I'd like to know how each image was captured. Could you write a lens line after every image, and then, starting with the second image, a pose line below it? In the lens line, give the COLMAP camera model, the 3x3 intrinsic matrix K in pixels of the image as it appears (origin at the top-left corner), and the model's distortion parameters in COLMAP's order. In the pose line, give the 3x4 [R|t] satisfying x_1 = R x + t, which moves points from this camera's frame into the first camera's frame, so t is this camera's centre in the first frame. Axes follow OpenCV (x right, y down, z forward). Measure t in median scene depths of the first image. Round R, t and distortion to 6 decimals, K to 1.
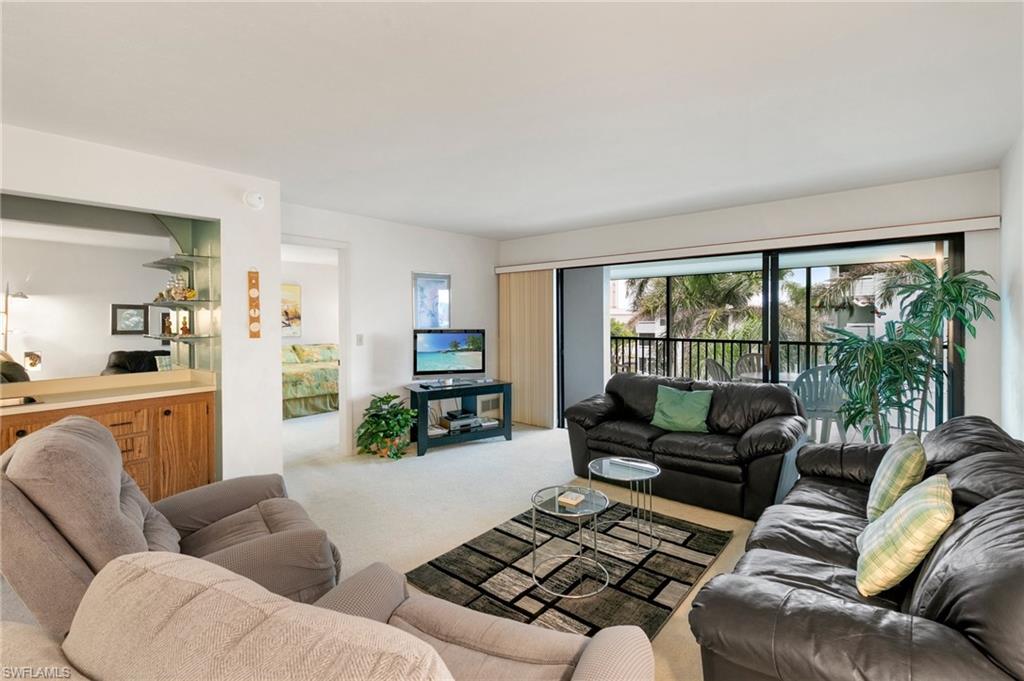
lens RADIAL K [[468.0, 0, 513.2], [0, 468.0, 332.8], [0, 0, 1]] dist [0.003152, 0.000543]
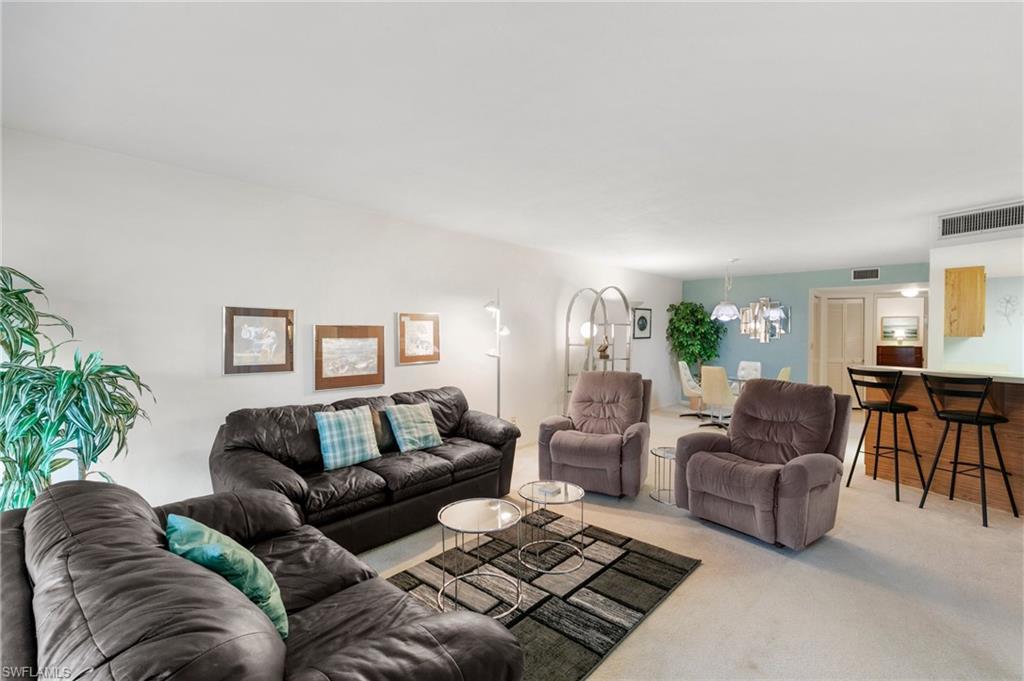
lens RADIAL K [[453.1, 0, 511.9], [0, 453.1, 339.6], [0, 0, 1]] dist [-0.000576, -0.000043]
pose [[-0.999247, 0.000433, 0.038787, 0.172948], [0.002099, 0.999076, 0.042922, -0.065597], [-0.038733, 0.042971, -0.998325, 2.084310]]
